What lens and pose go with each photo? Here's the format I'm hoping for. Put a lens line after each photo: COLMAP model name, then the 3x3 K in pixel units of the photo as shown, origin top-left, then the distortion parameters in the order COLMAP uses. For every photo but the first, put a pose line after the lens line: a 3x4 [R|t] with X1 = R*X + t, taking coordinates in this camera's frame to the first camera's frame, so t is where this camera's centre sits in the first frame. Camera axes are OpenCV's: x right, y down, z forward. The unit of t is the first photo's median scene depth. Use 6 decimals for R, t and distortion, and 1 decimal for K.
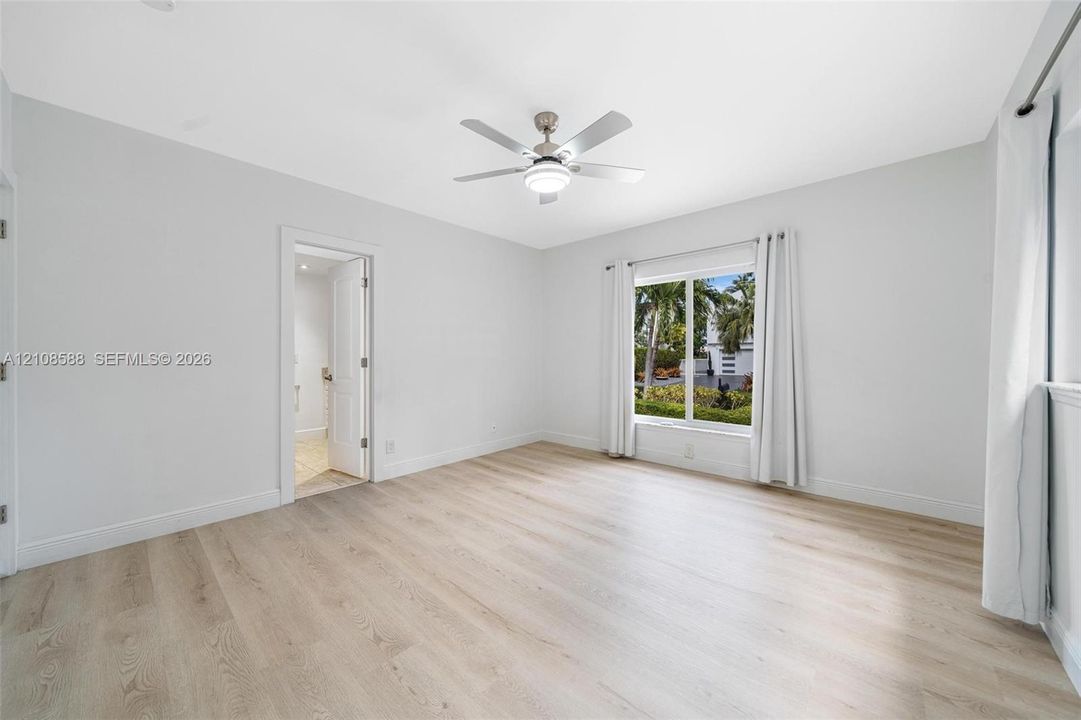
lens RADIAL K [[401.0, 0, 538.9], [0, 401.0, 353.7], [0, 0, 1]] dist [-0.000818, -0.000037]
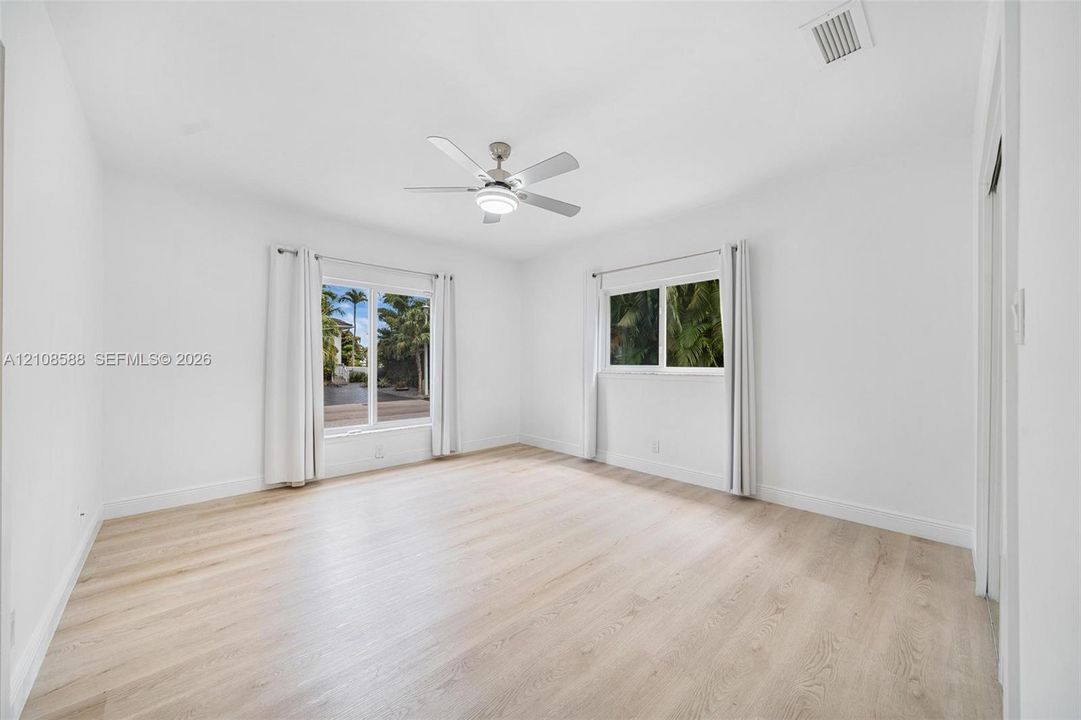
lens RADIAL K [[401.0, 0, 538.9], [0, 401.0, 353.7], [0, 0, 1]] dist [-0.000818, -0.000037]
pose [[0.041698, 0.022749, 0.998871, -1.015065], [-0.002131, 0.999741, -0.022680, 0.008748], [-0.999128, -0.001183, 0.041736, 0.796036]]
